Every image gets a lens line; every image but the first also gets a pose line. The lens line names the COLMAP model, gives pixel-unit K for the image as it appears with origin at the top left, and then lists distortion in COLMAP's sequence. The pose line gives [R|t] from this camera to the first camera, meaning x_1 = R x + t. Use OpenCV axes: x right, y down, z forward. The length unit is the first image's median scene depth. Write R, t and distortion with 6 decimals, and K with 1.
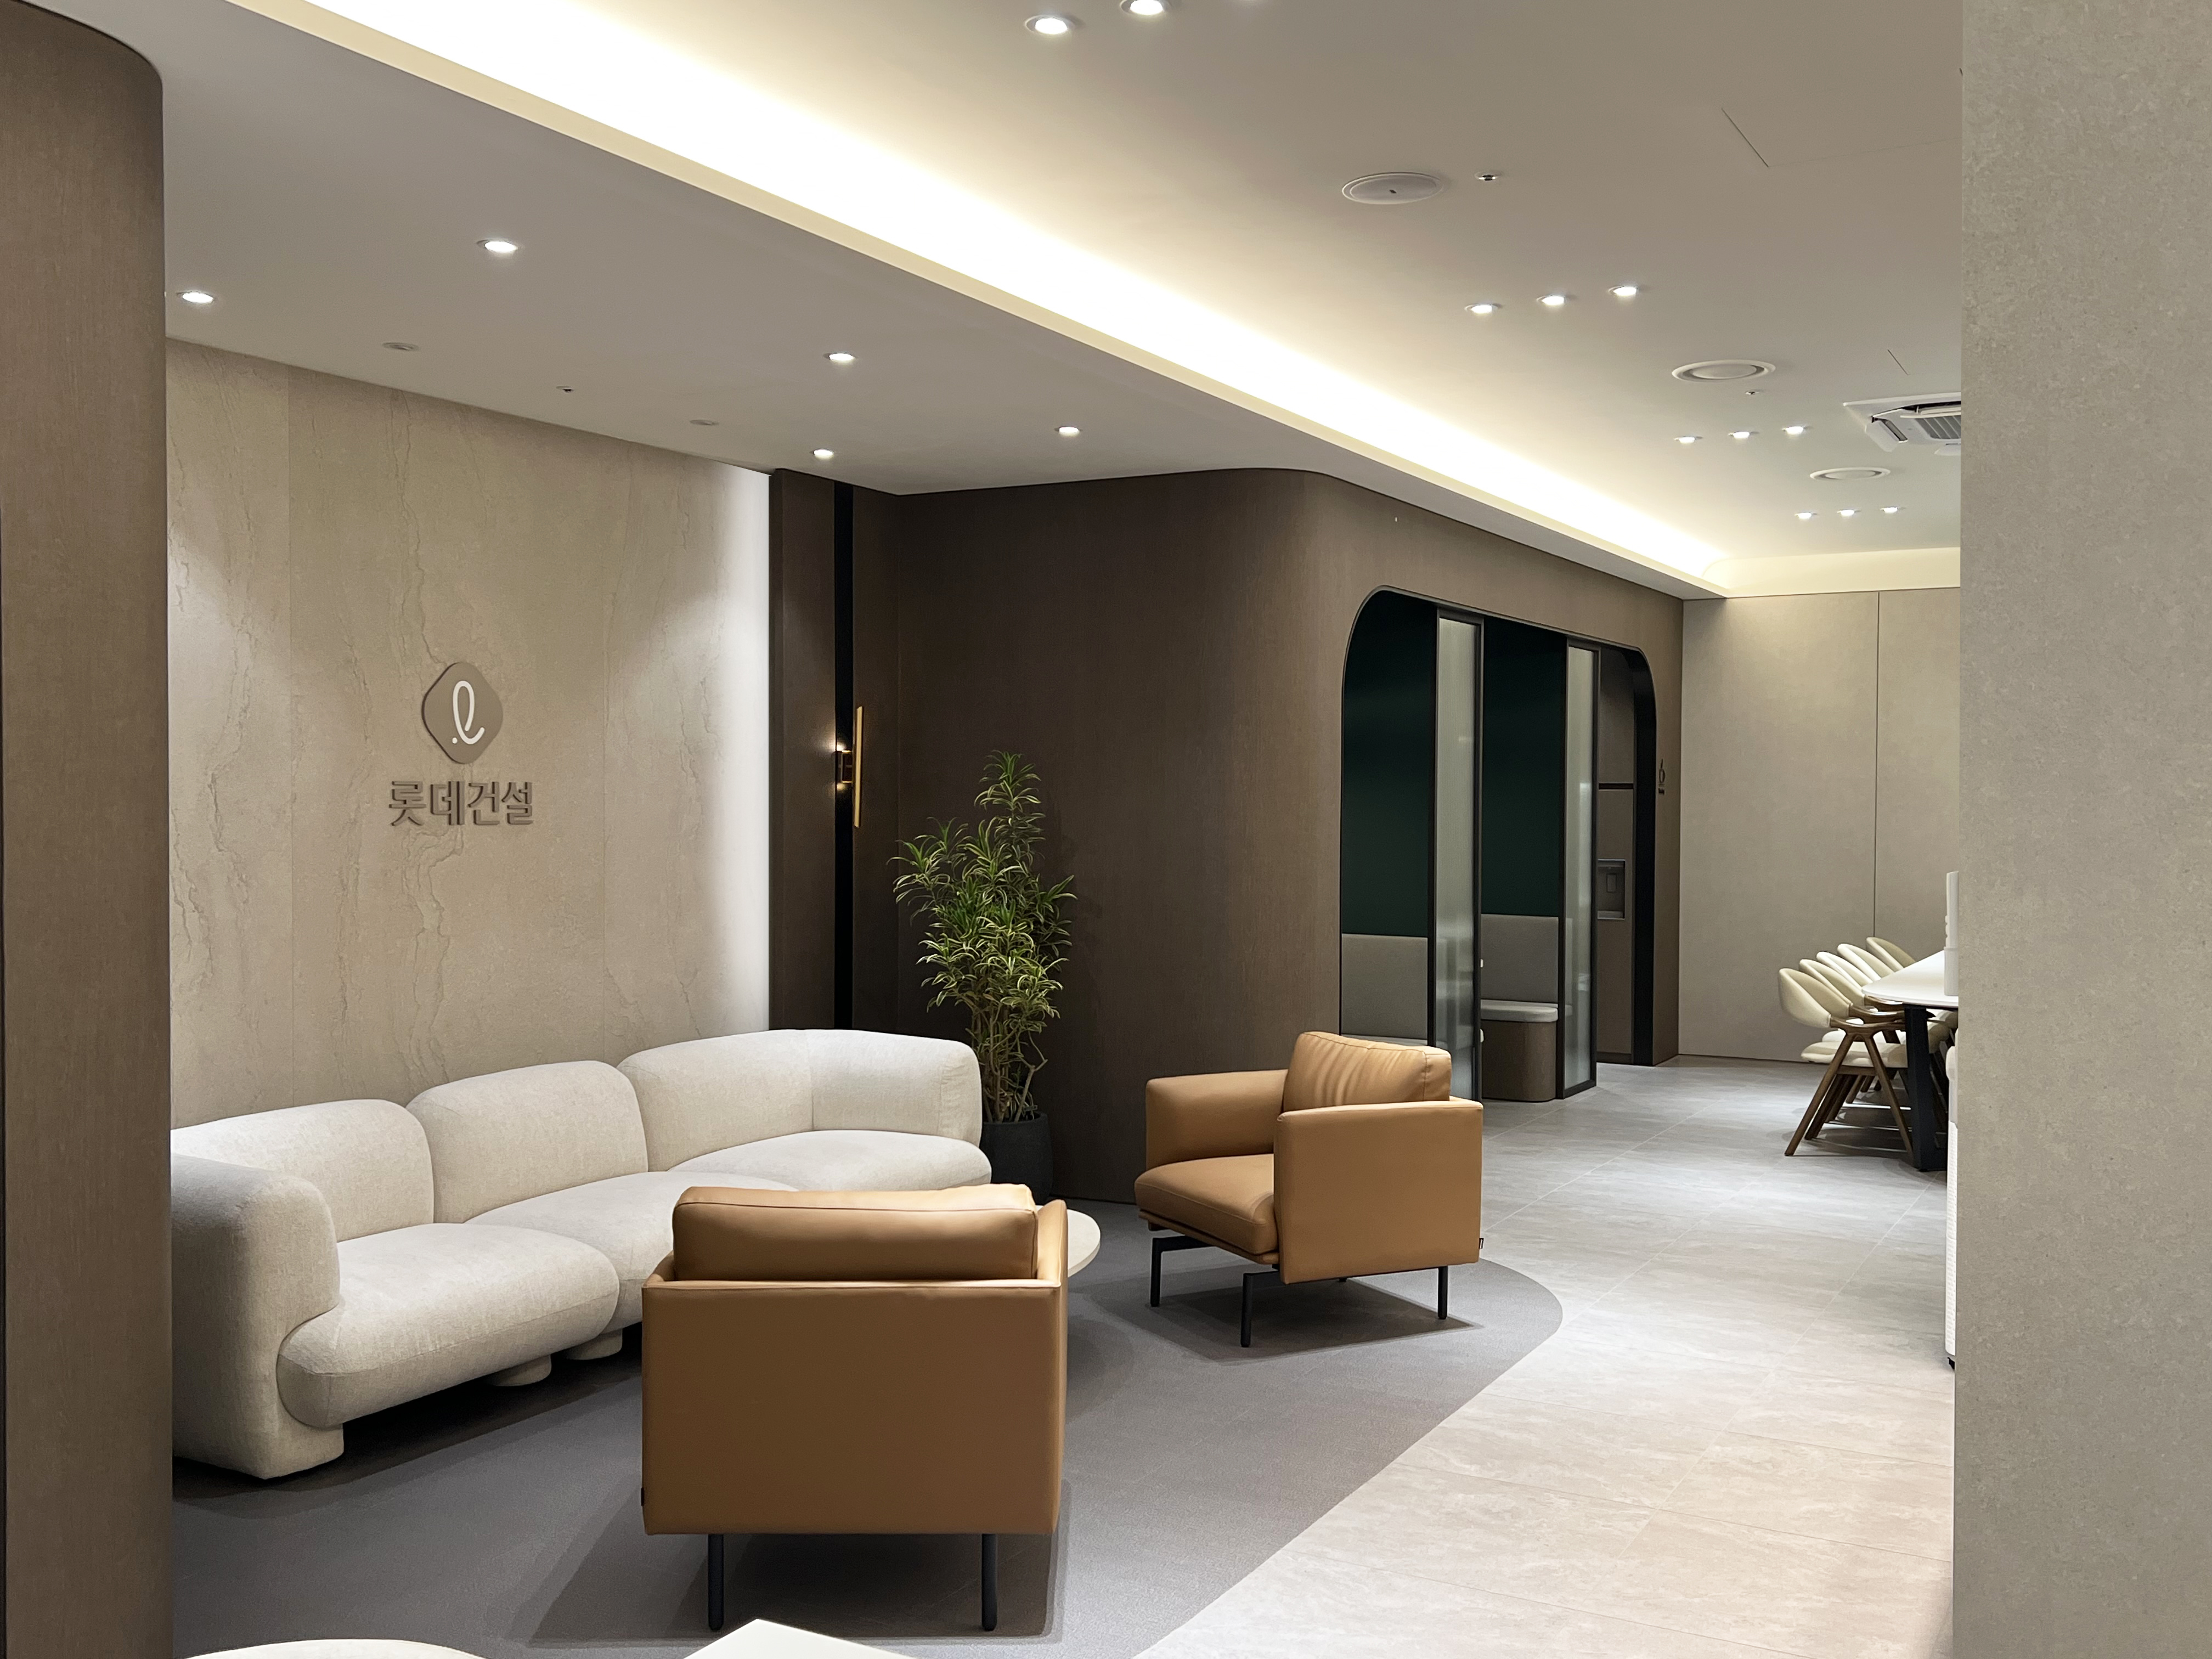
lens RADIAL K [[1986.3, 0, 1106.0], [0, 1986.3, 829.5], [0, 0, 1]] dist [0.001783, 0.006233]
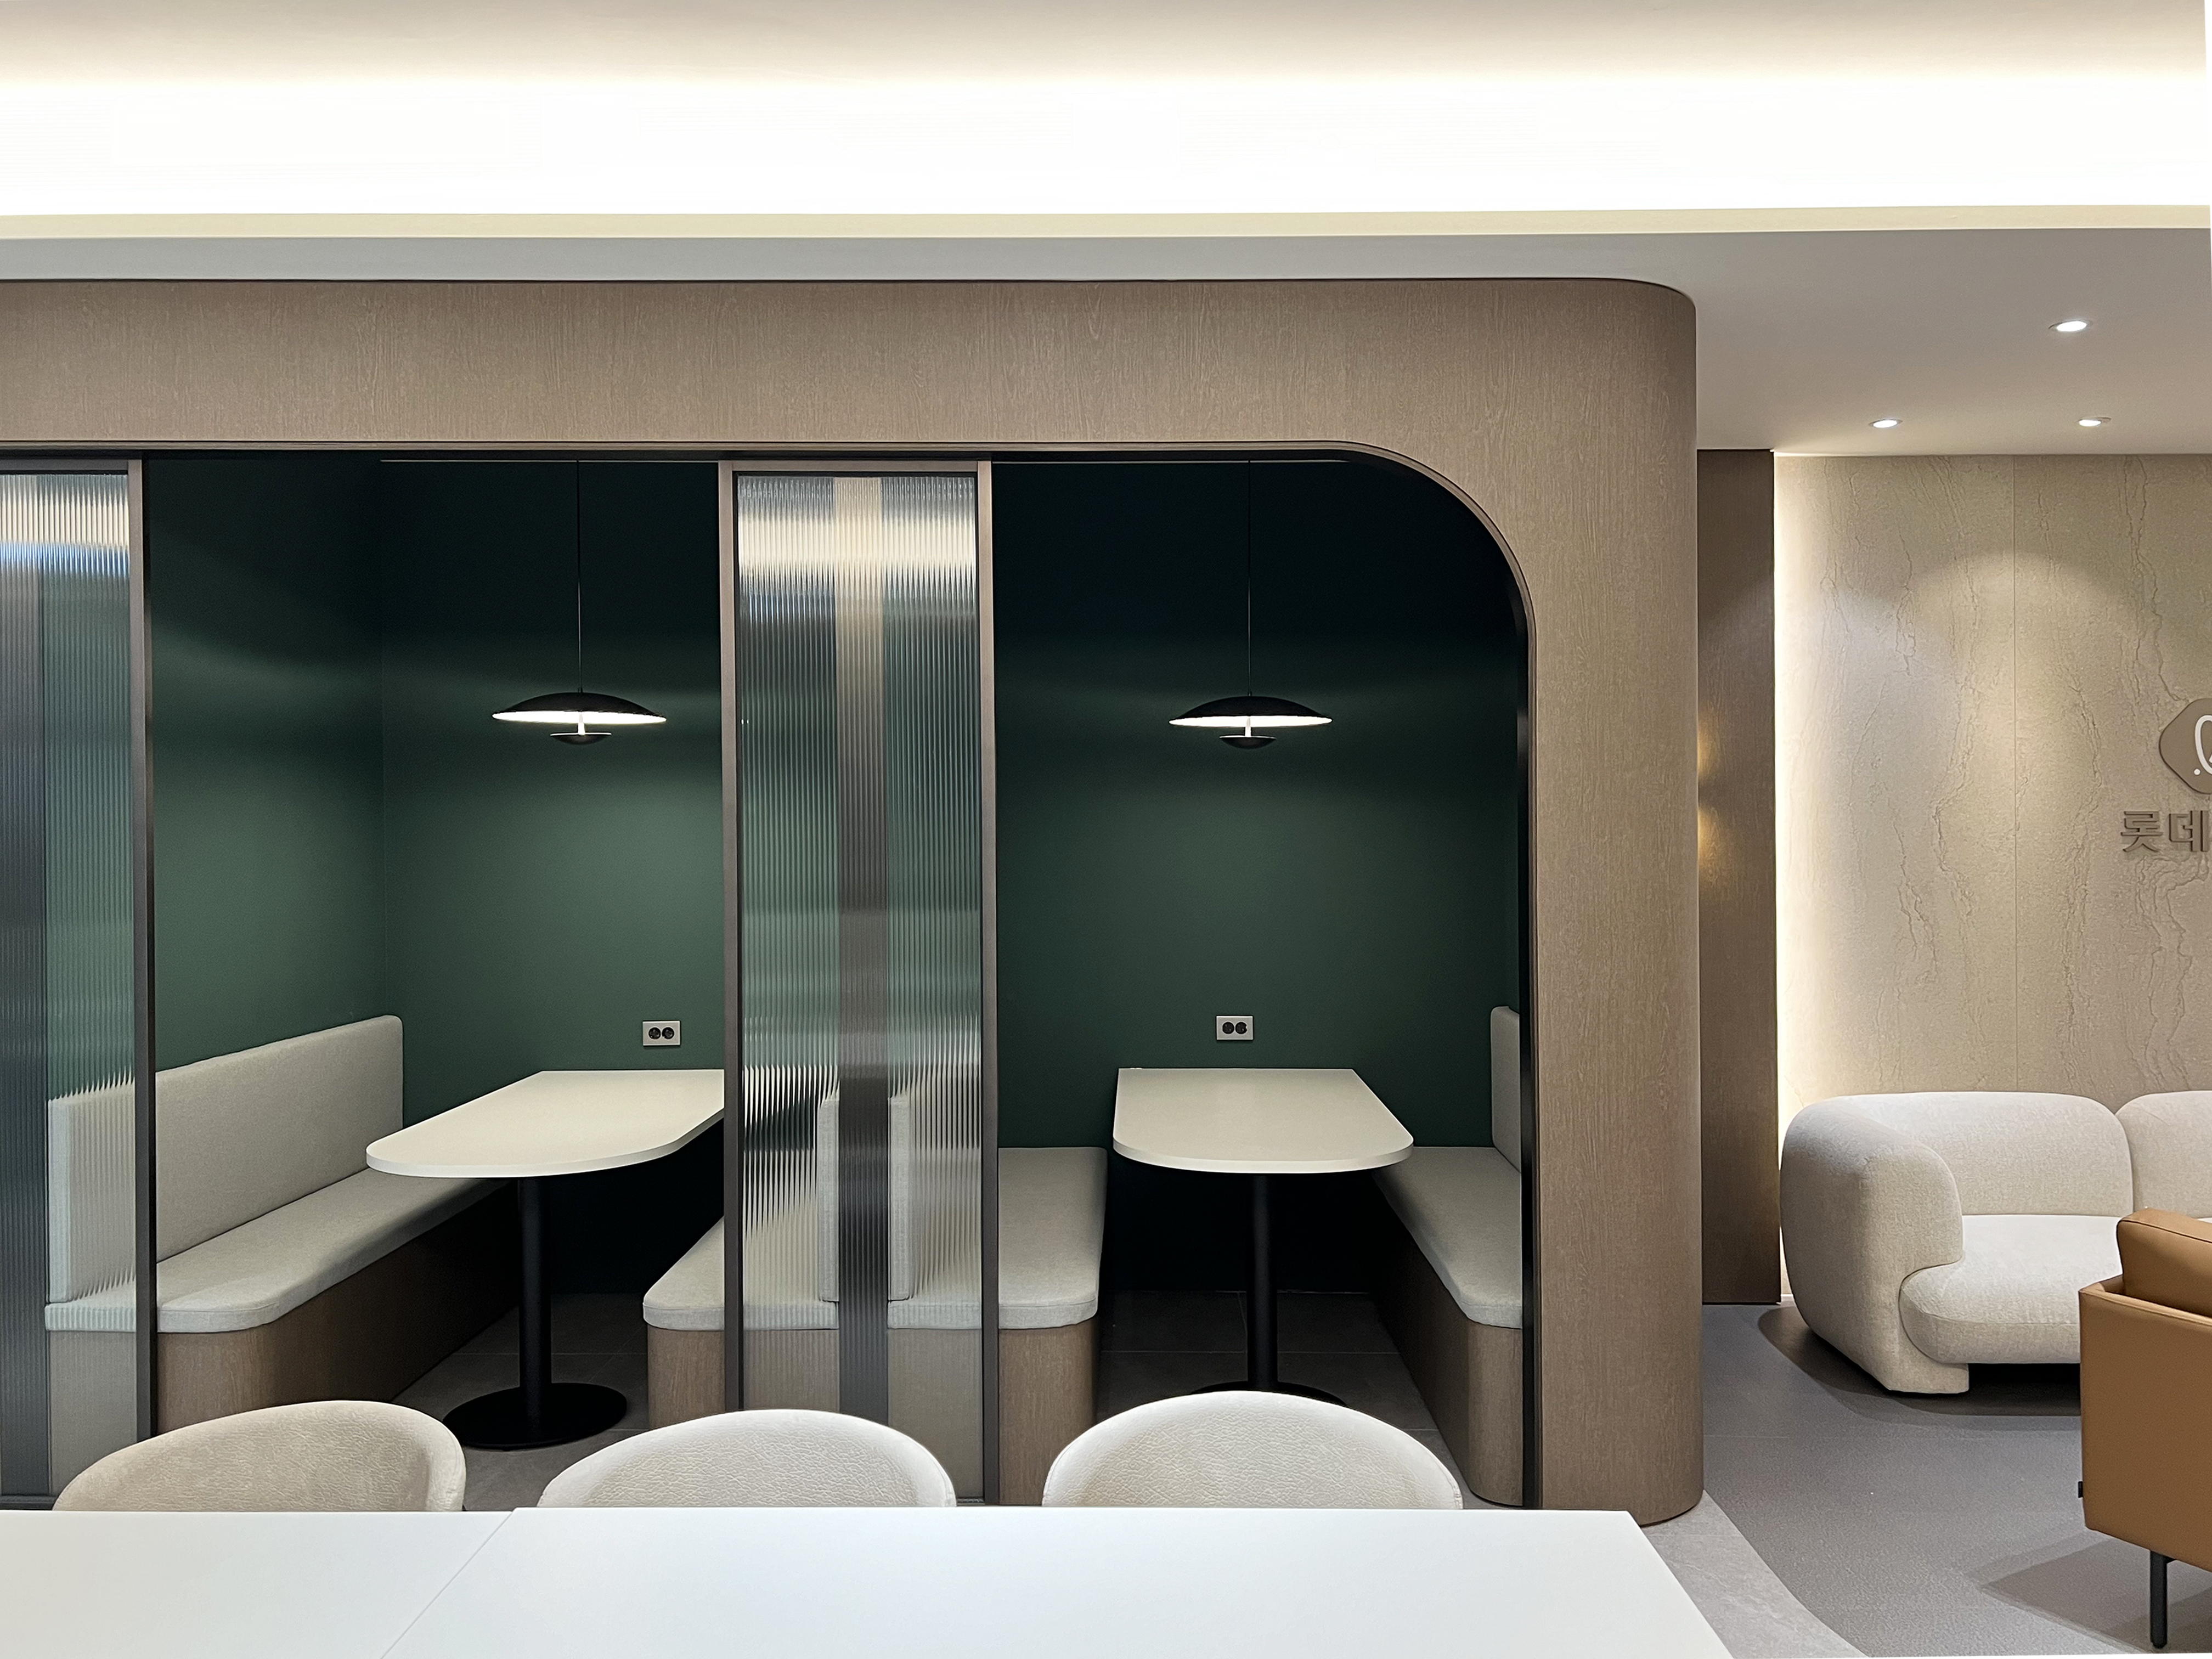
lens RADIAL K [[1640.4, 0, 1106.0], [0, 1640.4, 829.5], [0, 0, 1]] dist [0.004344, -0.002038]
pose [[0.481440, 0.003270, -0.876473, 0.181277], [-0.013584, 0.999901, -0.003731, -0.003534], [0.876374, 0.013702, 0.481436, 0.076915]]
